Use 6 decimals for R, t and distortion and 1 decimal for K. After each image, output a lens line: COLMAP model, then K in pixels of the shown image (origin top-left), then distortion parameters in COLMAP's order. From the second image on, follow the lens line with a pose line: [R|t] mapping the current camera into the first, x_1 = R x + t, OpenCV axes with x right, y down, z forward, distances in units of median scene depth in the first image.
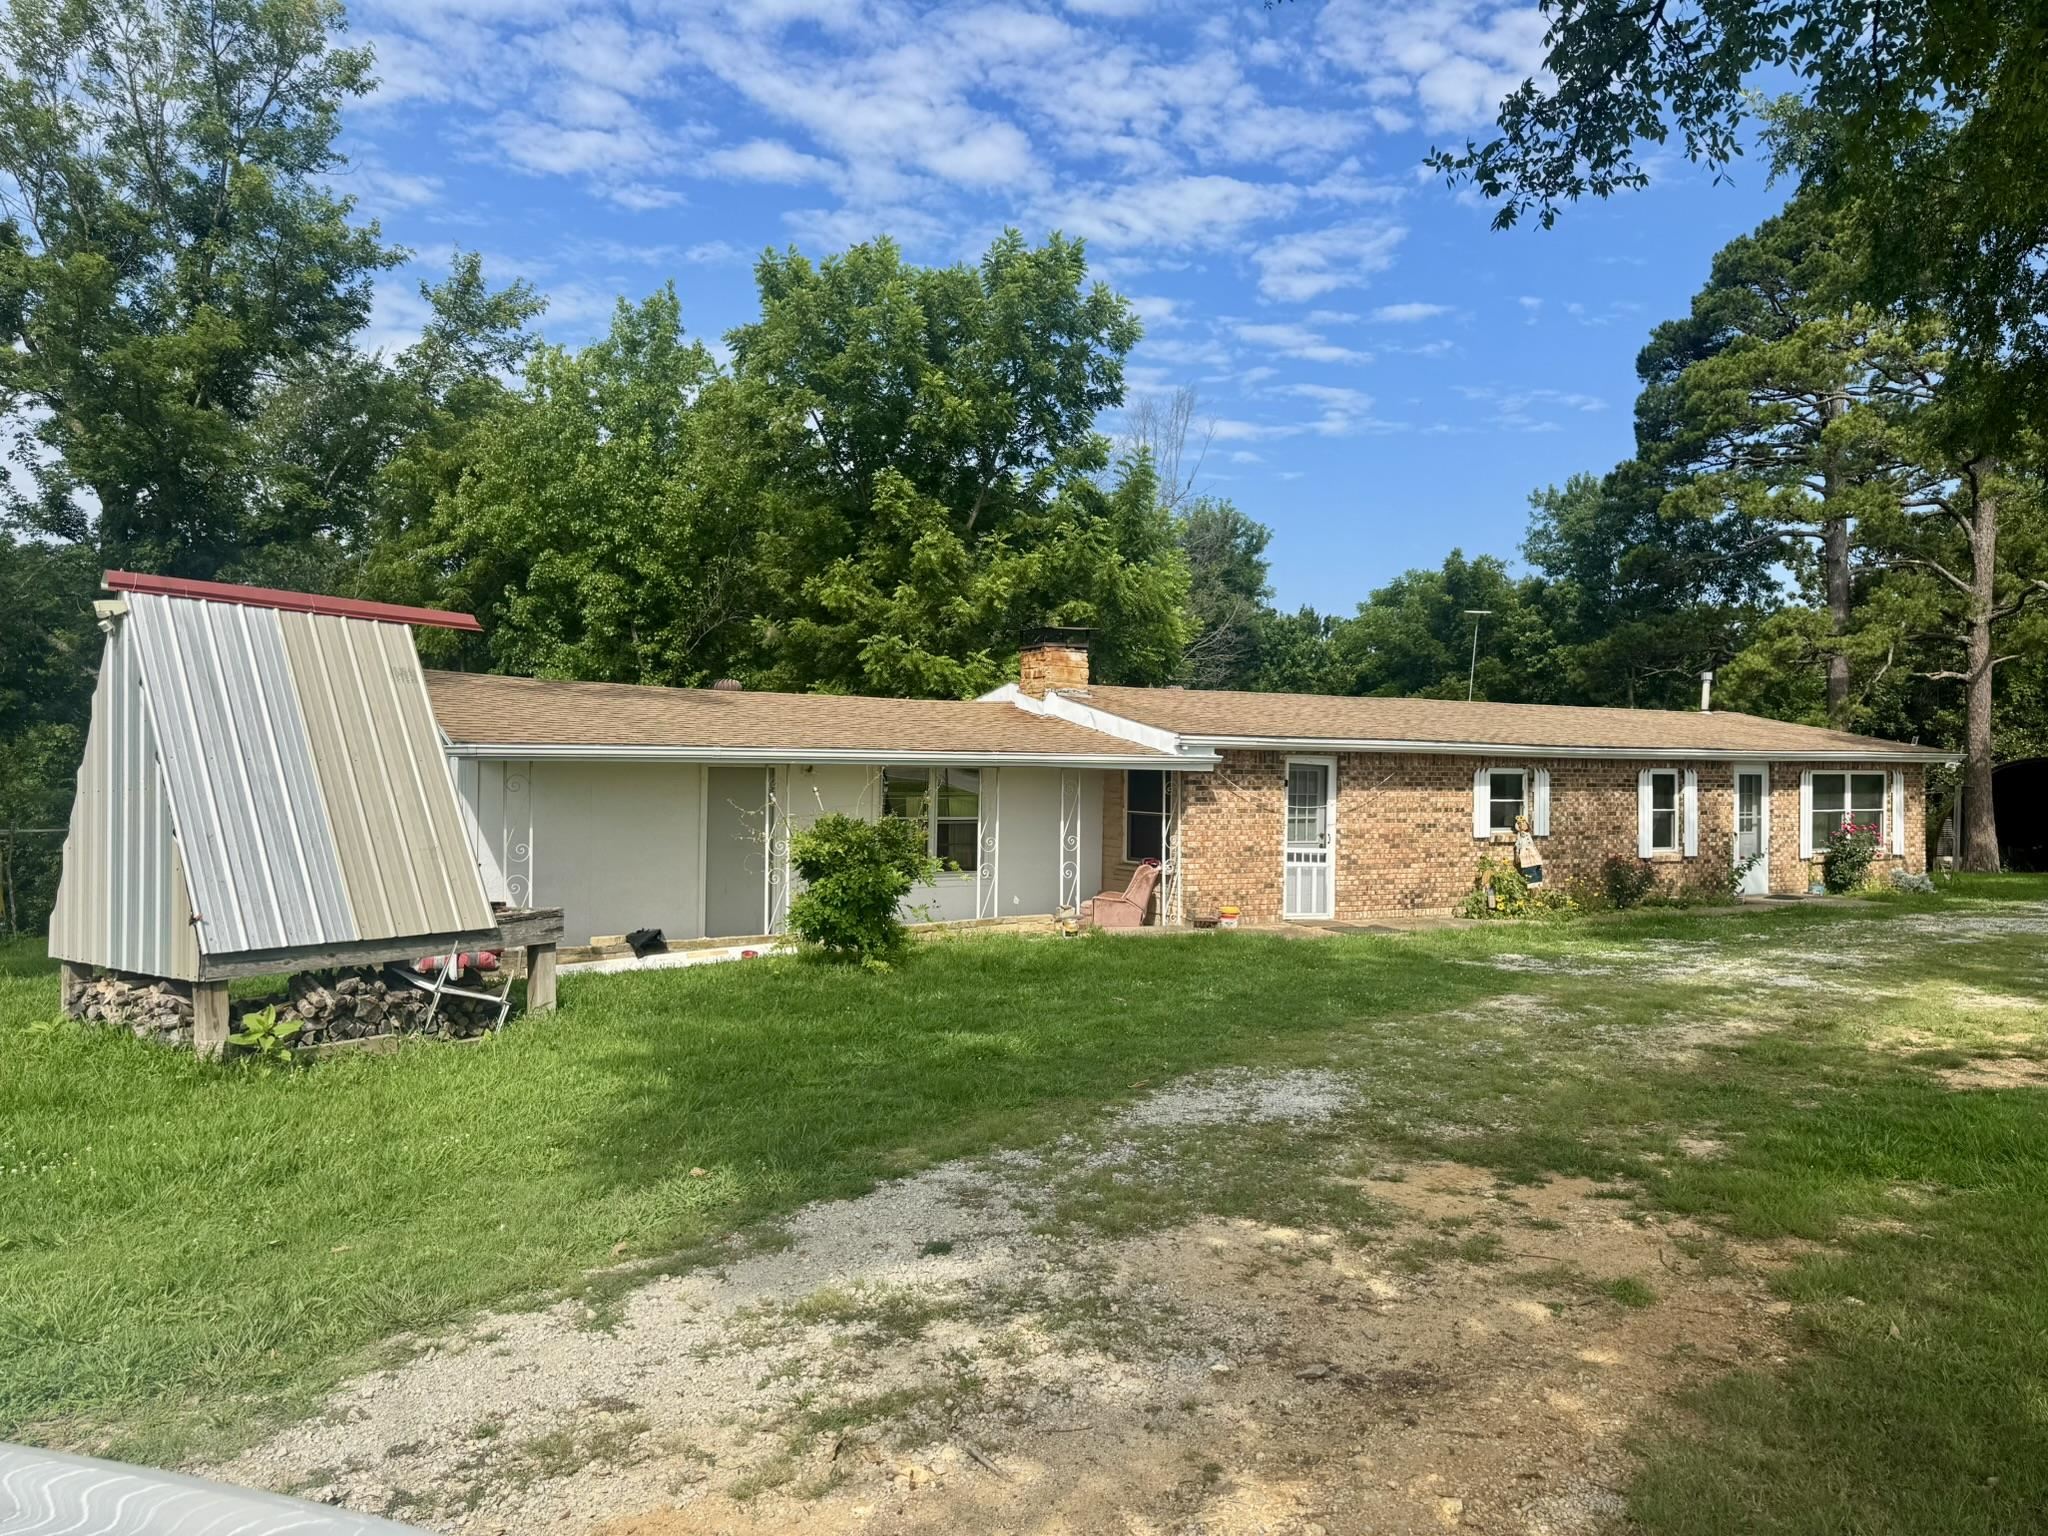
lens RADIAL K [[1442.3, 0, 1024.0], [0, 1442.3, 768.0], [0, 0, 1]] dist [0.117722, -0.065513]
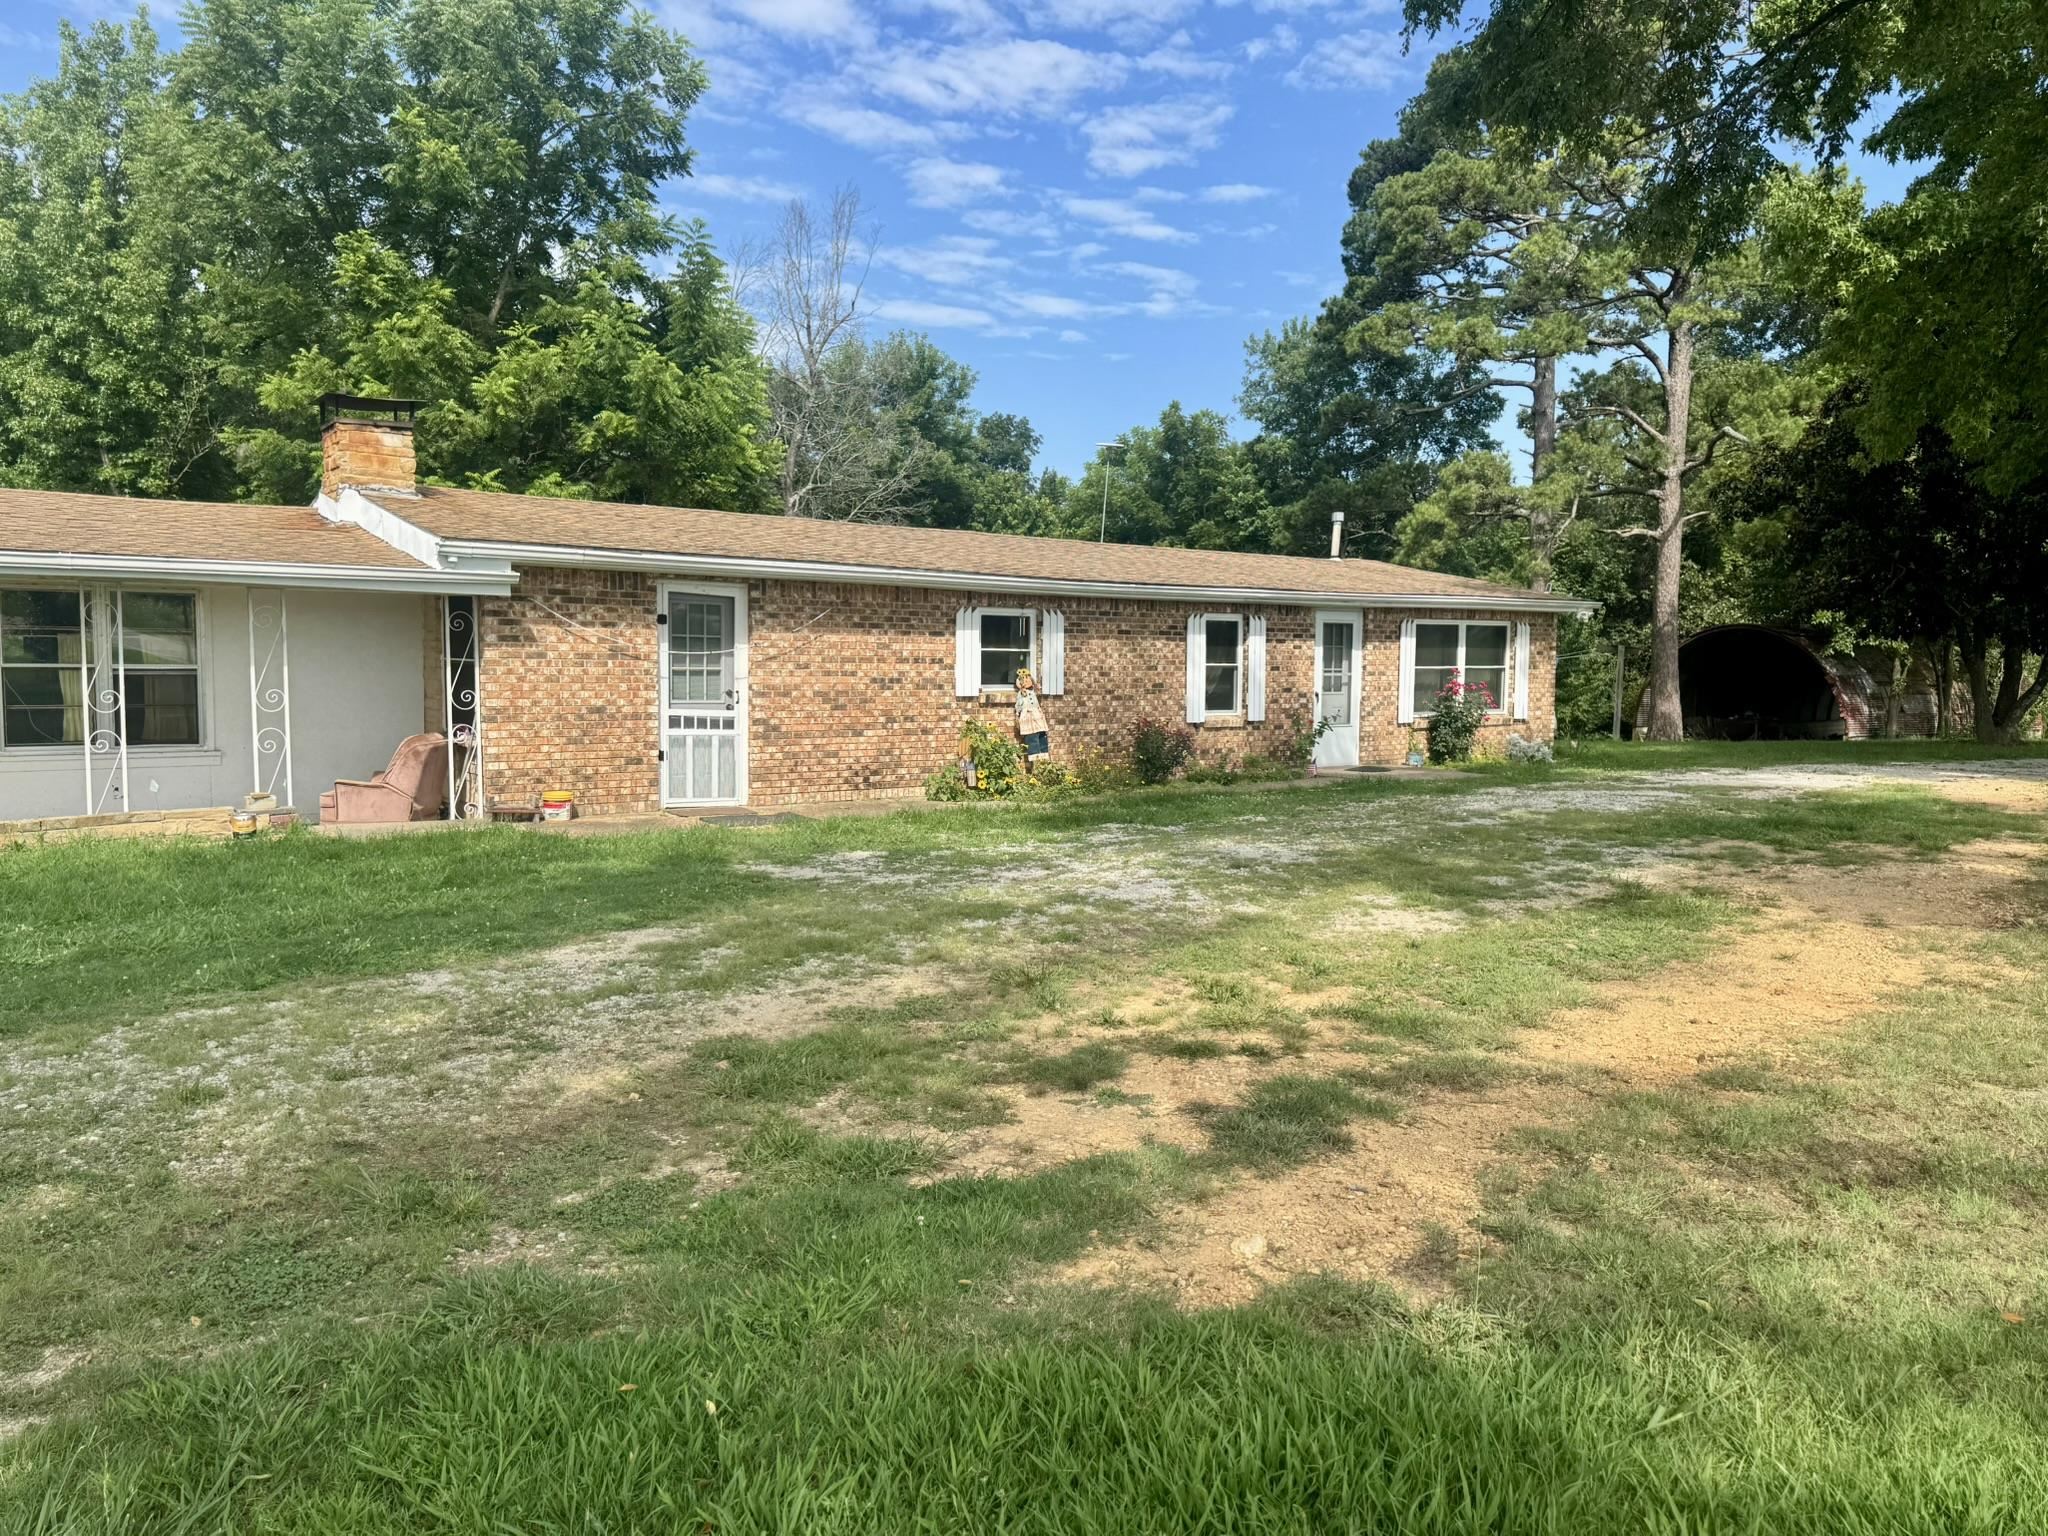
lens RADIAL K [[1429.7, 0, 1023.5], [0, 1429.7, 735.7], [0, 0, 1]] dist [0.217988, -0.273402]
pose [[0.993451, -0.005605, 0.114117, 0.224437], [-0.000831, 0.998415, 0.056277, 0.022345], [-0.114252, -0.056003, 0.991872, 0.211524]]
